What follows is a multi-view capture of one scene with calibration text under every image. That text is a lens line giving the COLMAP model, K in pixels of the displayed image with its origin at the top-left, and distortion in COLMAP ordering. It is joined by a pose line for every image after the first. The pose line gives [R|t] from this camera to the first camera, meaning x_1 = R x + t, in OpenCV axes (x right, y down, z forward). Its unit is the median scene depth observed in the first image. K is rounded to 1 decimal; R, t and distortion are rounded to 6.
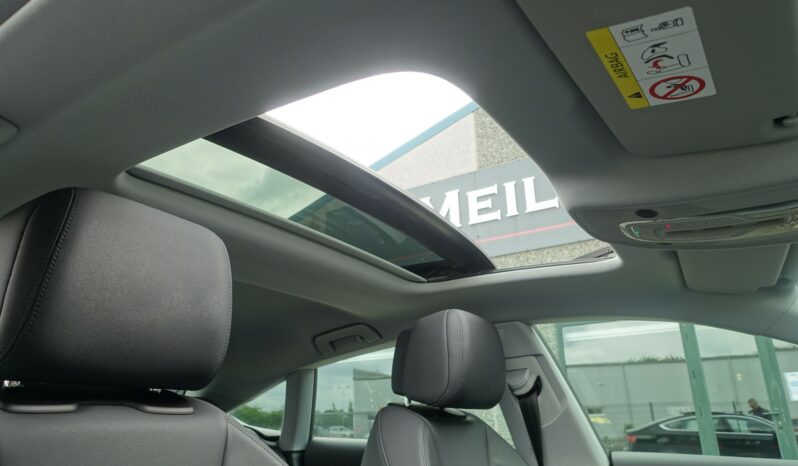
lens RADIAL K [[537.4, 0, 415.3], [0, 537.4, 227.8], [0, 0, 1]] dist [-0.001470, -0.001175]
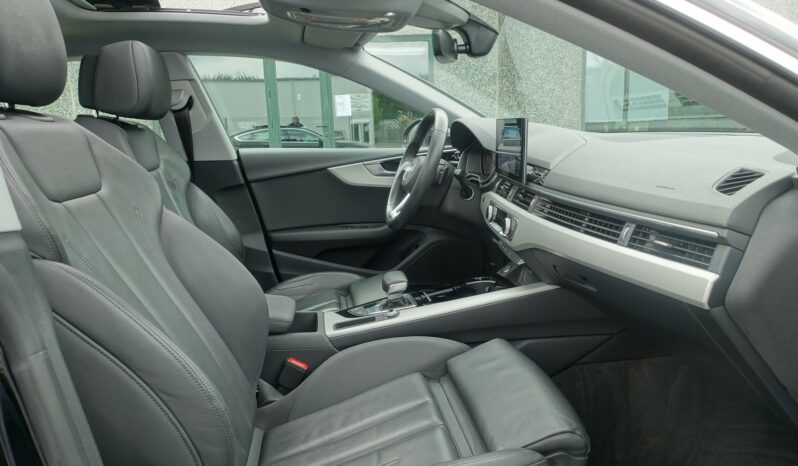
lens RADIAL K [[537.4, 0, 415.3], [0, 537.4, 227.8], [0, 0, 1]] dist [-0.001470, -0.001175]
pose [[0.741050, -0.128994, 0.658943, -0.270362], [-0.213233, 0.885361, 0.413119, -0.097693], [-0.636692, -0.446651, 0.628591, -0.318204]]
